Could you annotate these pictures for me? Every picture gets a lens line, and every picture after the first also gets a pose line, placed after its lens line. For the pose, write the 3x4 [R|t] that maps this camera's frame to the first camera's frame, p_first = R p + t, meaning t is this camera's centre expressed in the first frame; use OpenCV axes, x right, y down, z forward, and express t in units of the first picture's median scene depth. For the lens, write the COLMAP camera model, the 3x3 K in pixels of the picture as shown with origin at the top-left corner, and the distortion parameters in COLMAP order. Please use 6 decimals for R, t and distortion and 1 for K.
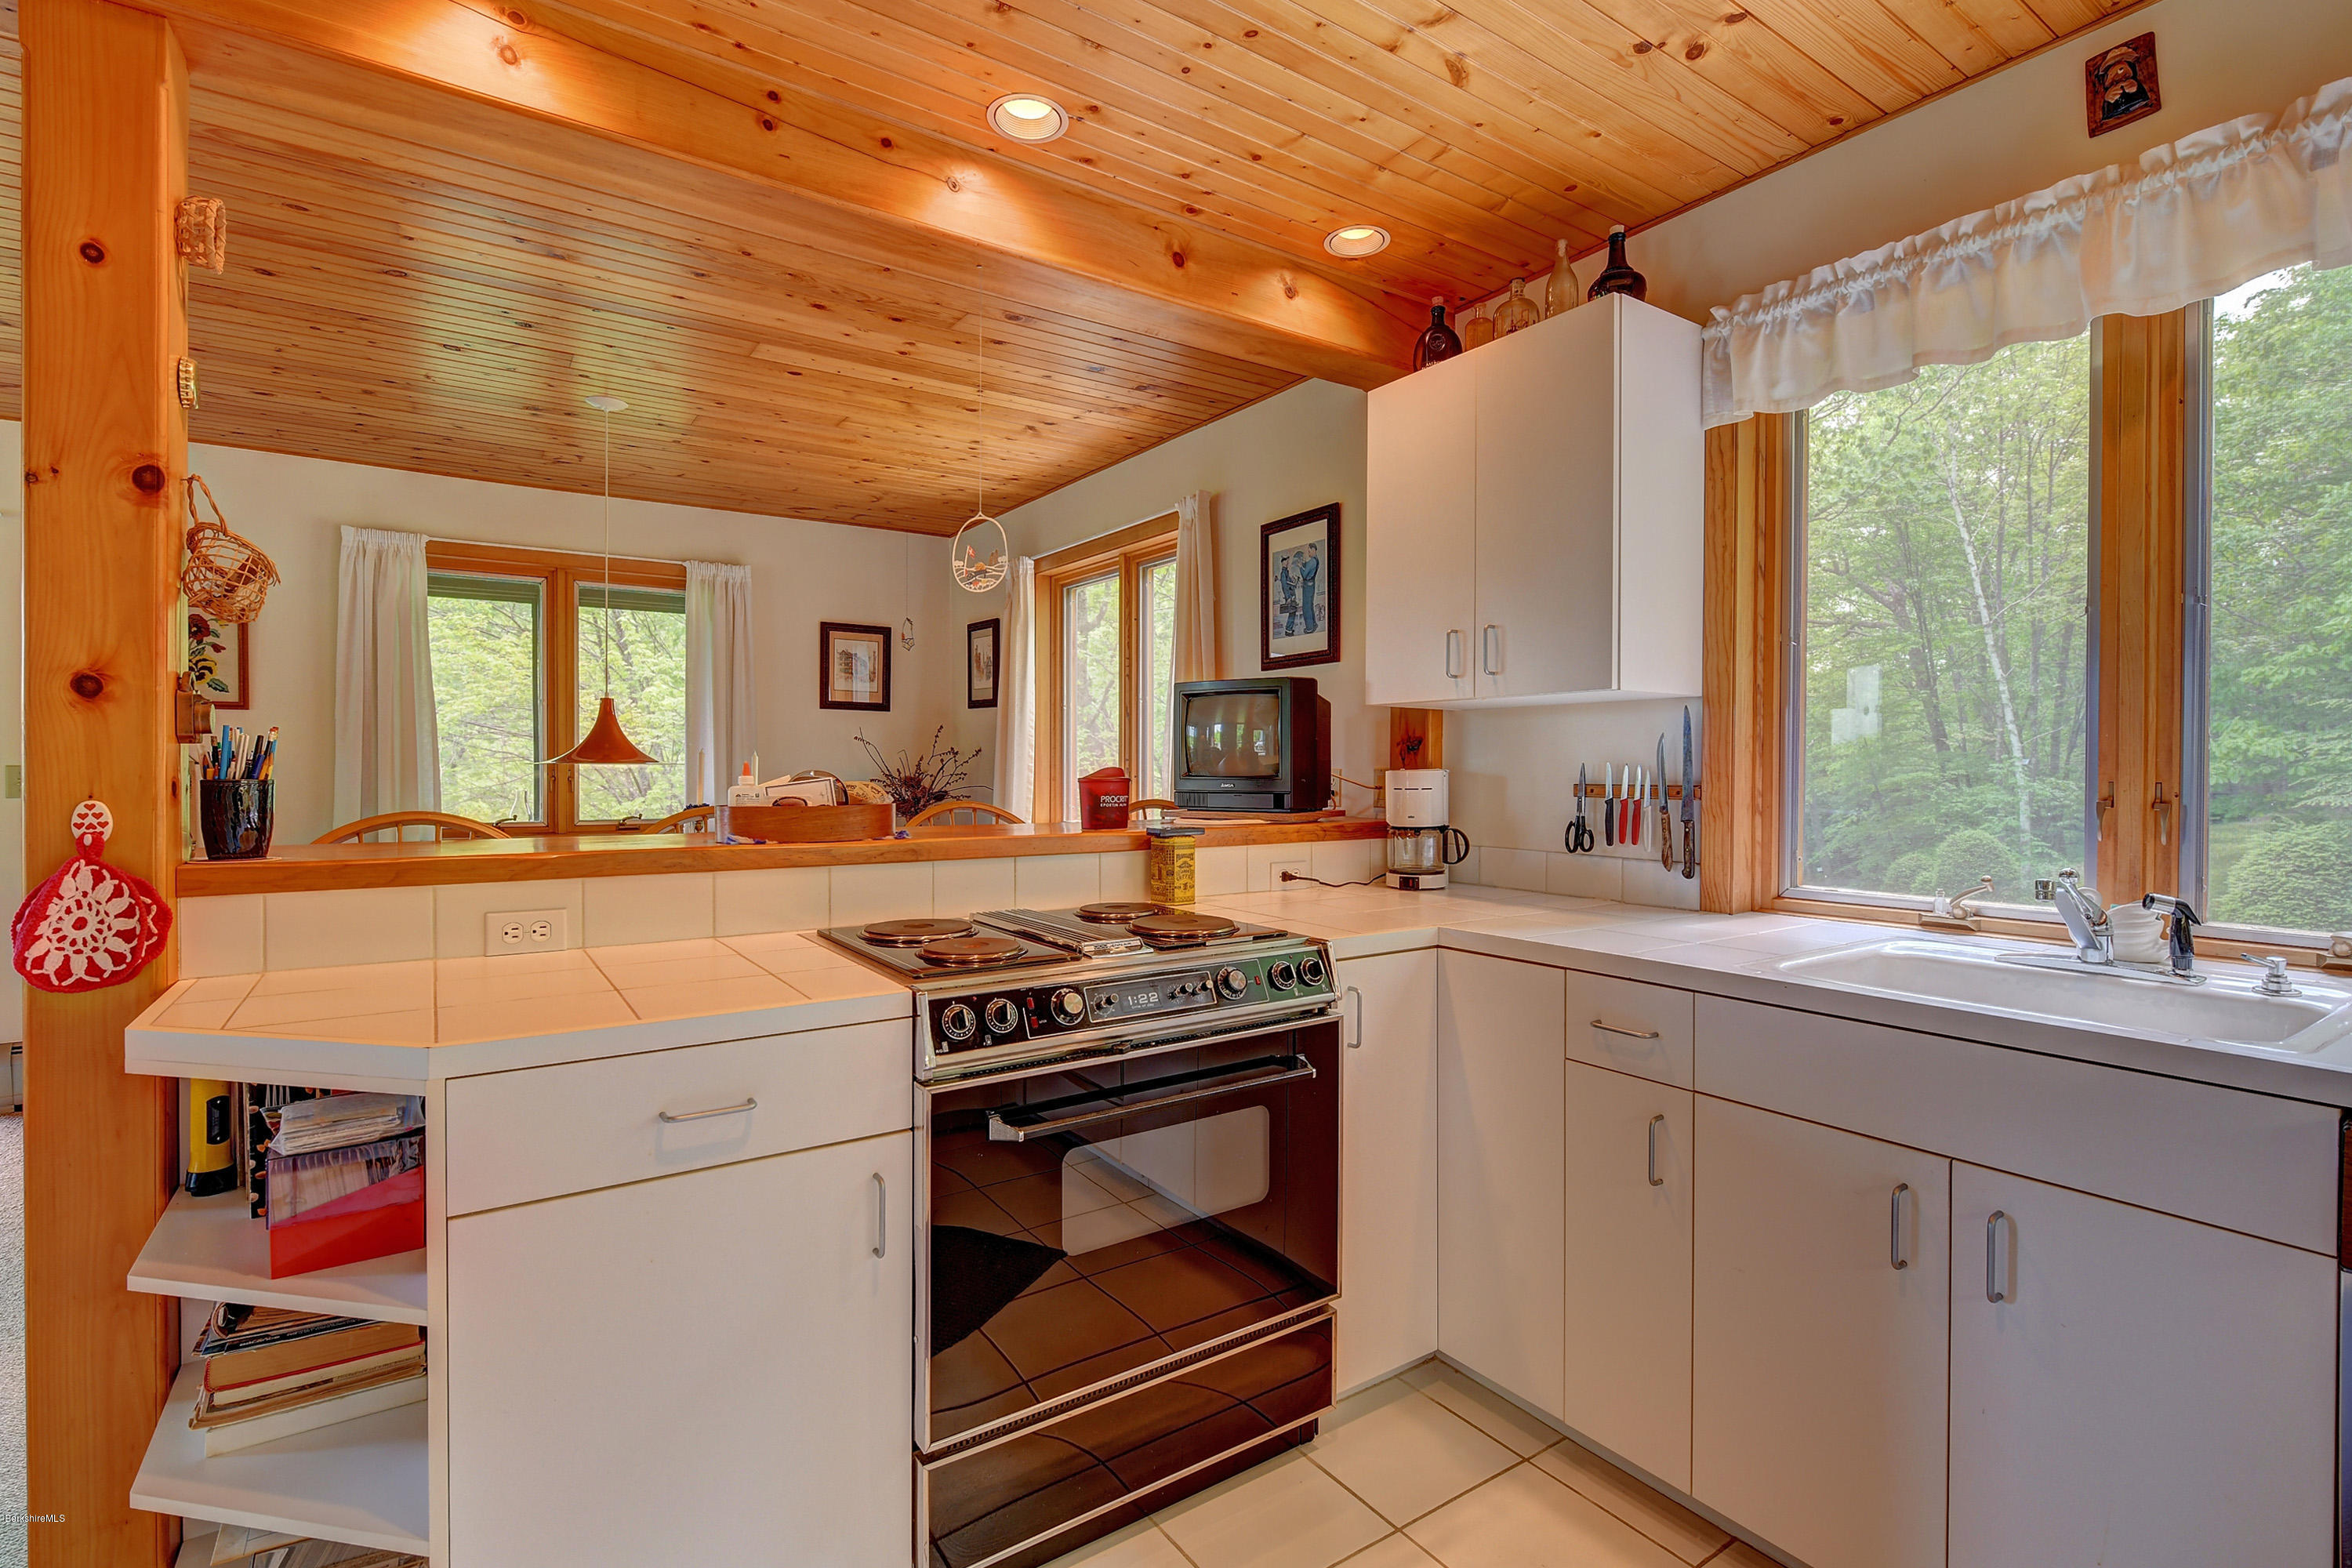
lens RADIAL K [[1092.9, 0, 1168.2], [0, 1092.9, 778.8], [0, 0, 1]] dist [0.000940, -0.001457]
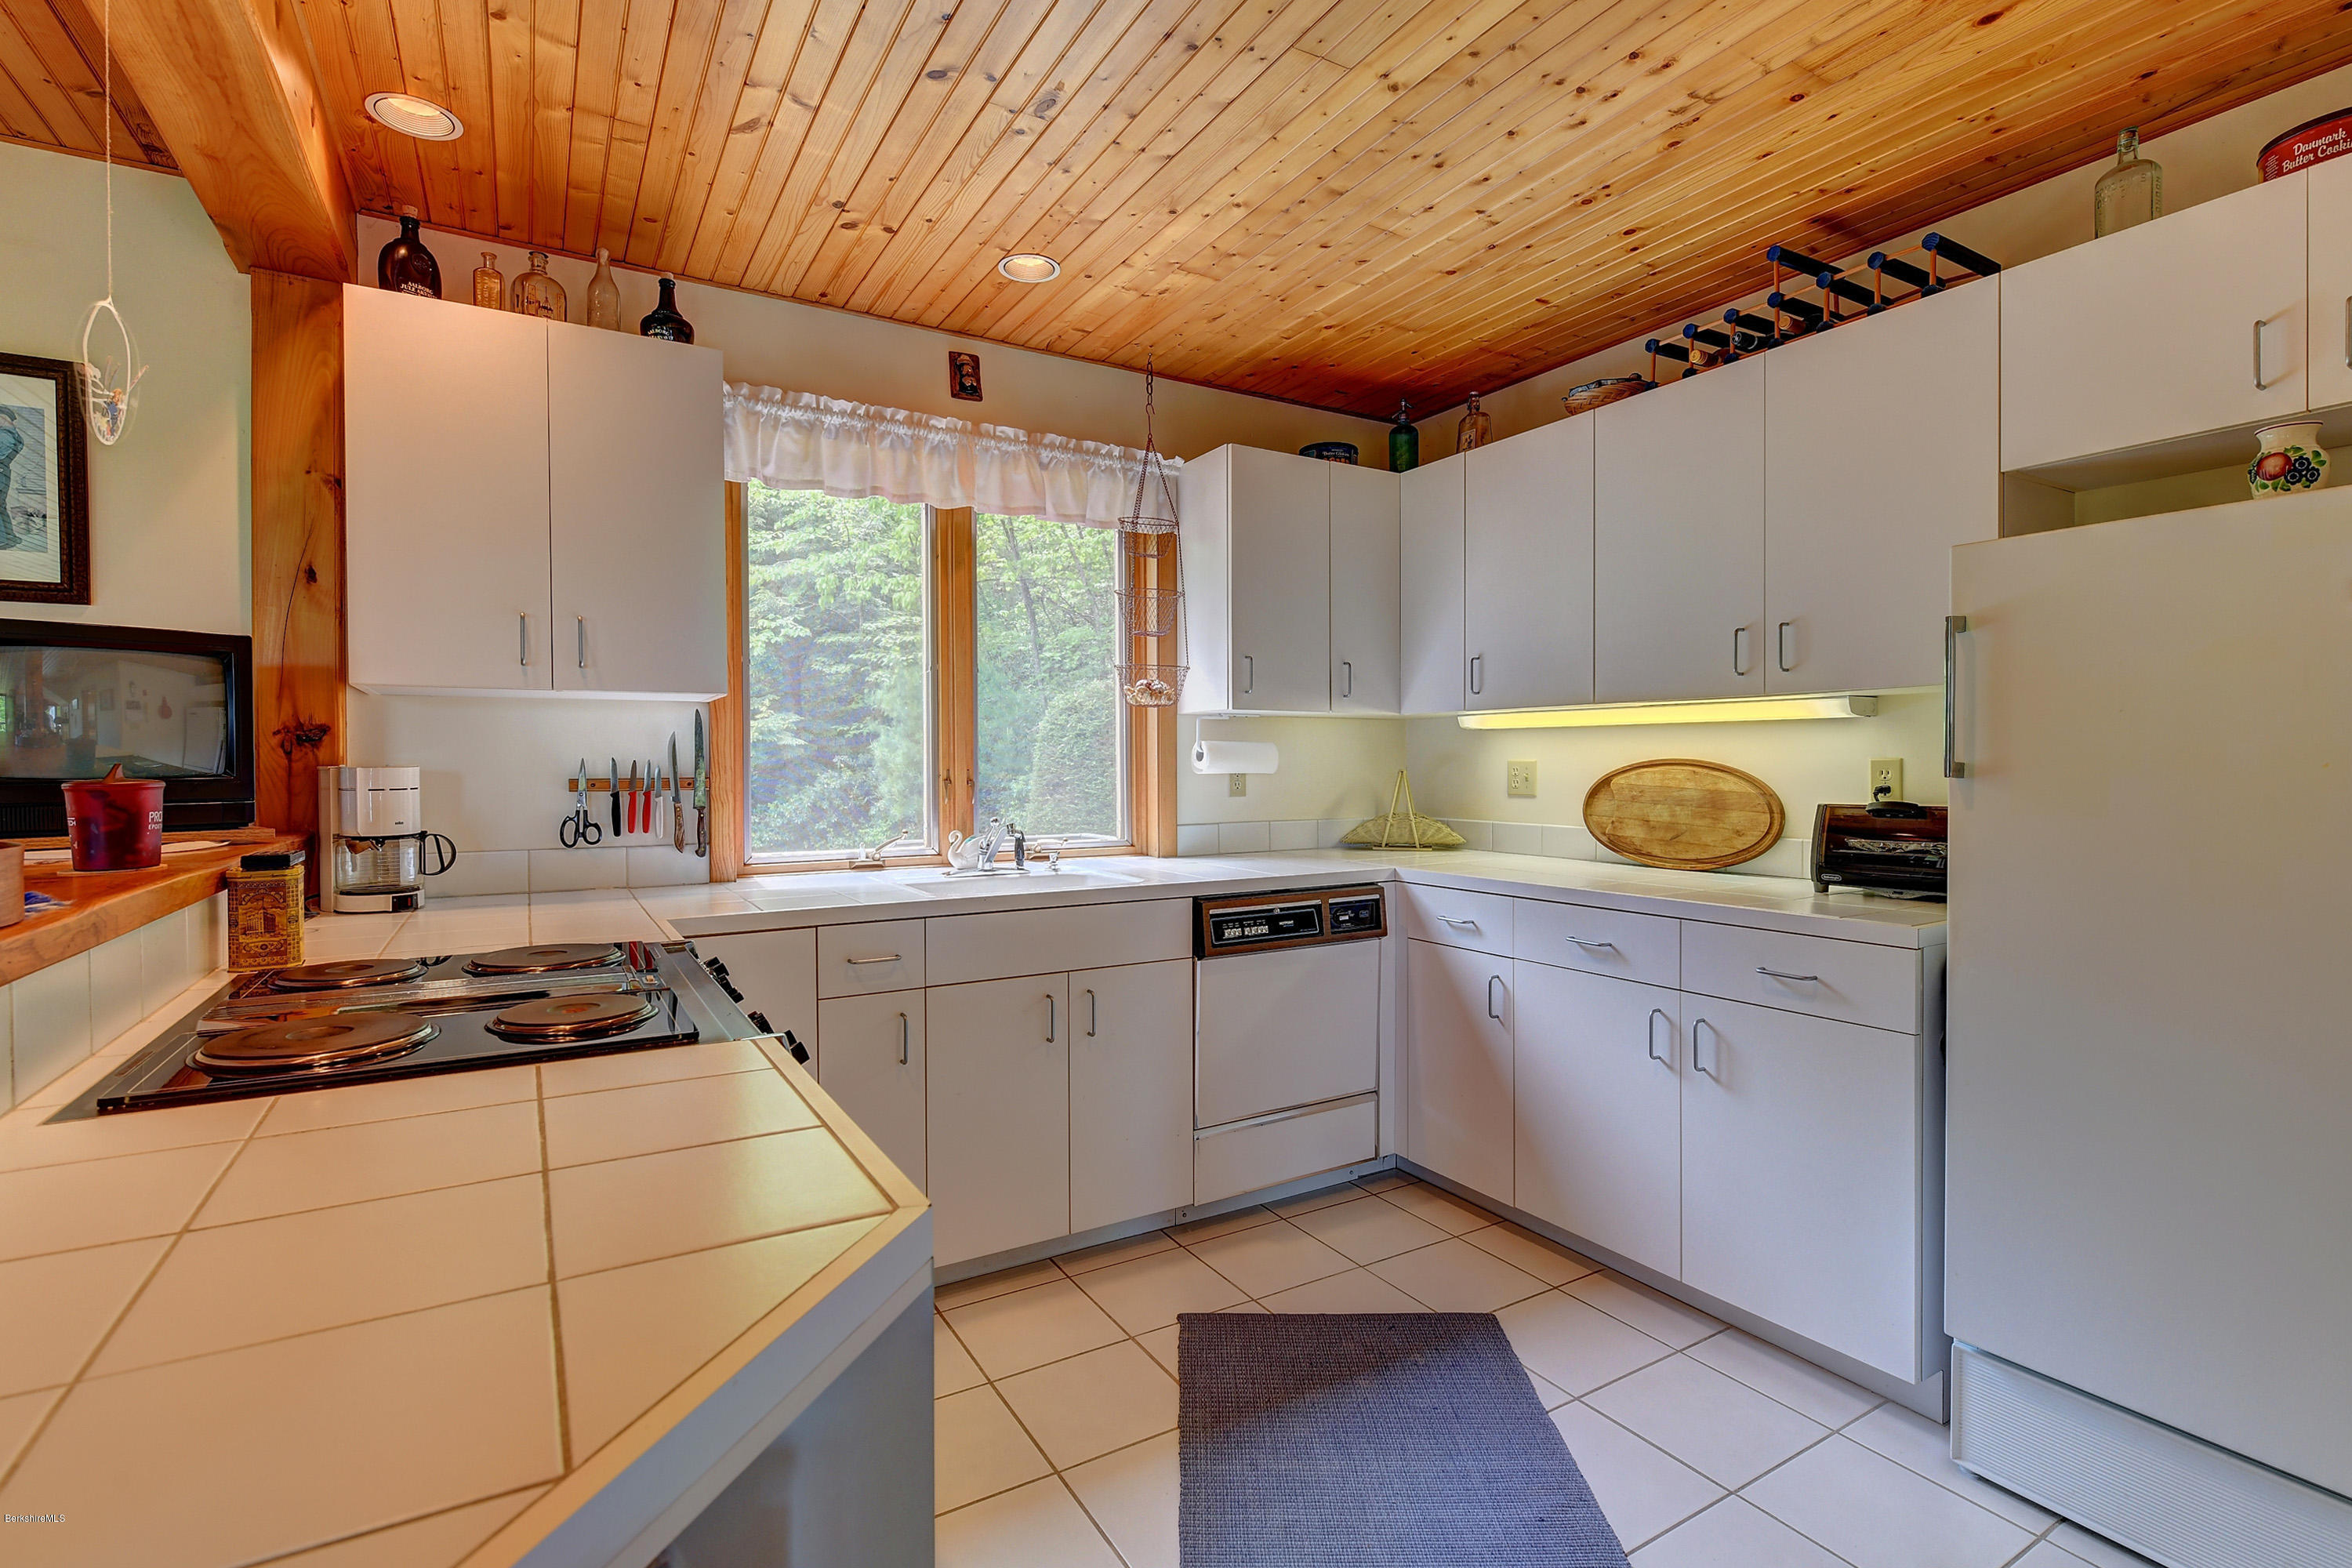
lens RADIAL K [[1092.9, 0, 1190.2], [0, 1092.9, 784.9], [0, 0, 1]] dist [0.000940, -0.001457]
pose [[0.048017, -0.020863, 0.998629, -0.670033], [0.012999, 0.999710, 0.020260, -0.002913], [-0.998762, 0.012008, 0.048274, 0.418617]]
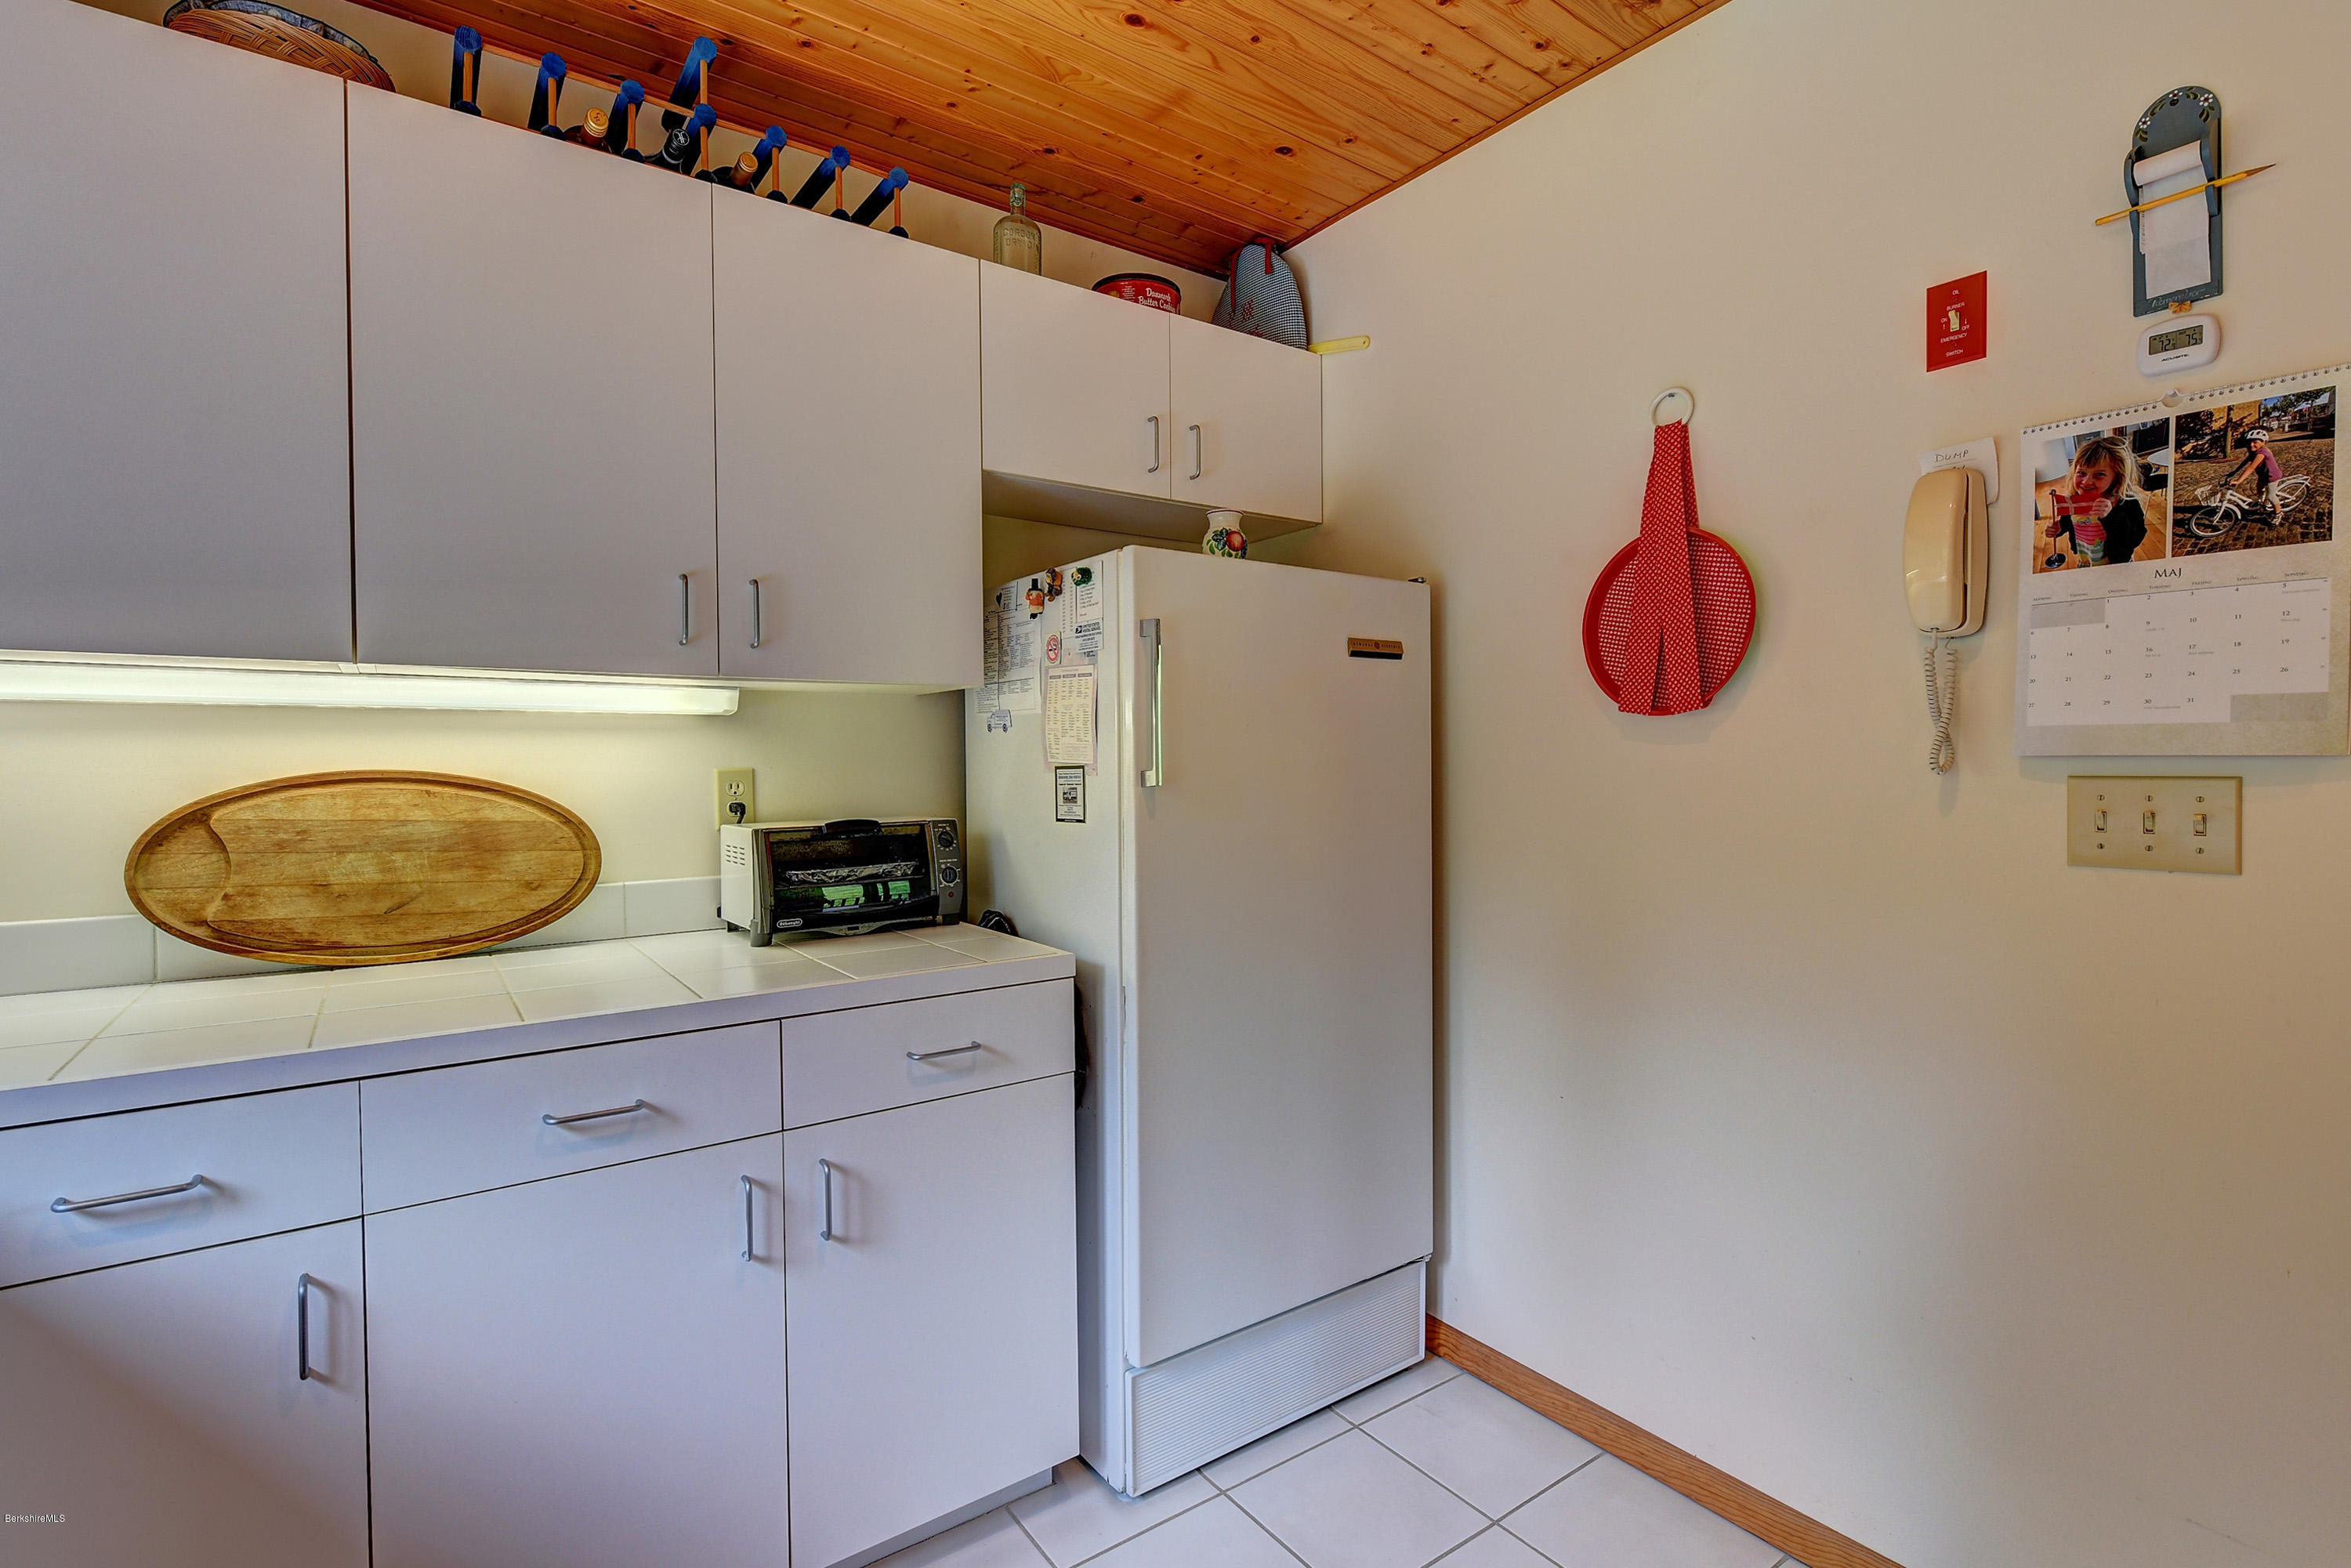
lens RADIAL K [[1092.4, 0, 1172.2], [0, 1092.4, 779.5], [0, 0, 1]] dist [0.000940, -0.001457]
pose [[-0.999450, 0.005898, -0.032641, 0.127841], [0.005083, 0.999674, 0.025004, -0.009708], [0.032778, 0.024825, -0.999154, 0.658919]]
